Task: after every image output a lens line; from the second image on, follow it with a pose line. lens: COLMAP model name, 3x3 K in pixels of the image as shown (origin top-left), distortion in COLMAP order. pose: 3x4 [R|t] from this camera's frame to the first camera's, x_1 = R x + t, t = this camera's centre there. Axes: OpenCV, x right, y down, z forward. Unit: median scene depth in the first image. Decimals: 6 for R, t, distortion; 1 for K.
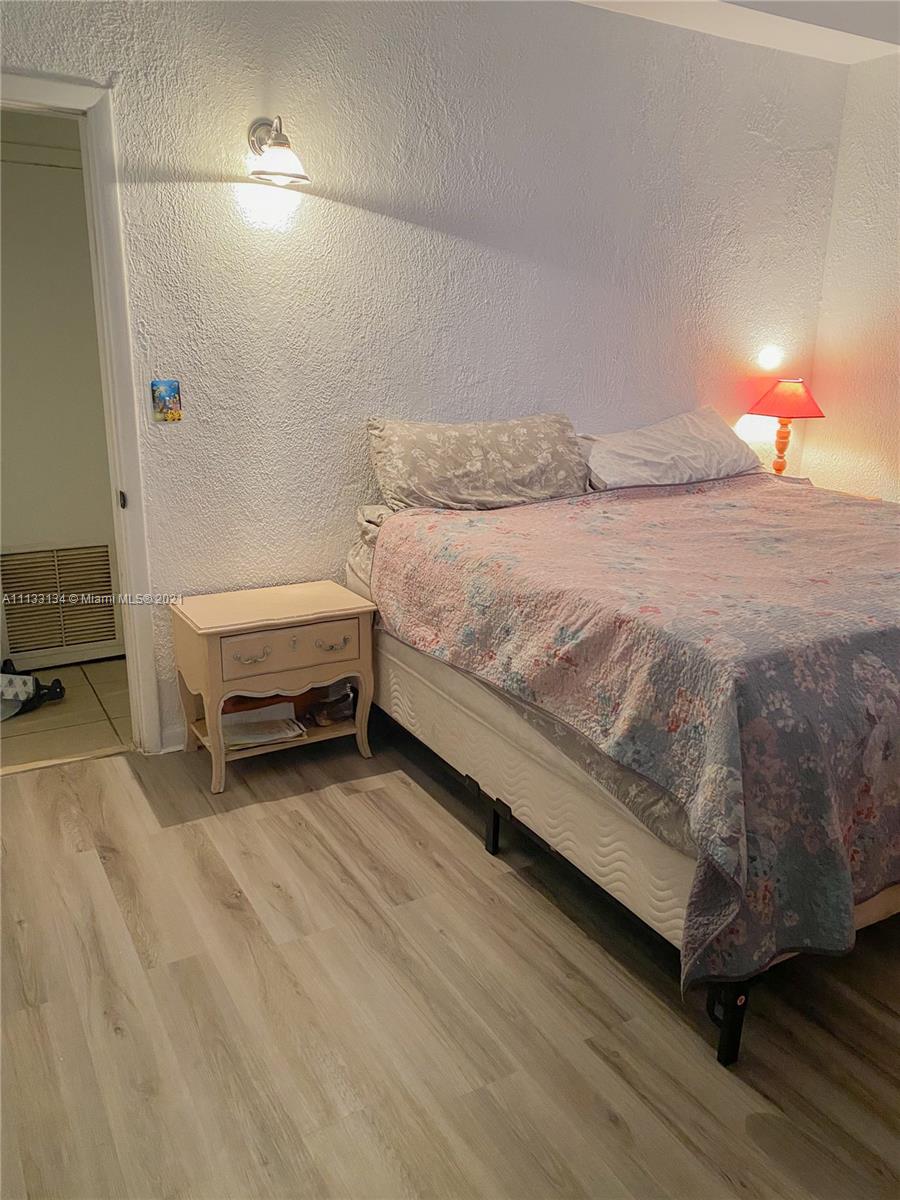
lens RADIAL K [[900.6, 0, 446.3], [0, 900.6, 602.8], [0, 0, 1]] dist [0.072765, -0.084865]
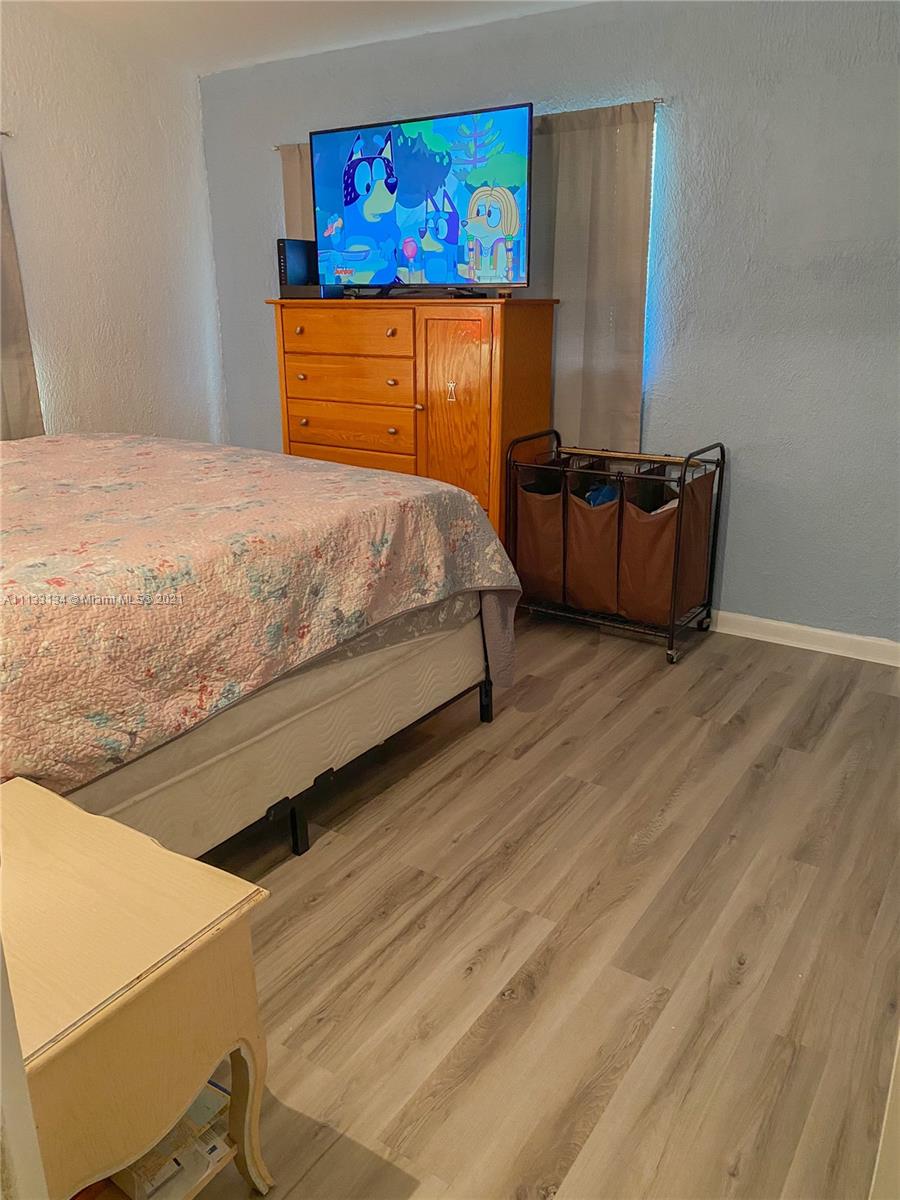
lens RADIAL K [[900.6, 0, 446.1], [0, 900.6, 602.0], [0, 0, 1]] dist [0.072765, -0.084865]
pose [[-0.437006, -0.299589, 0.848099, -0.788807], [0.243325, 0.868365, 0.432128, -0.330671], [-0.865921, 0.395206, -0.306583, 1.184093]]
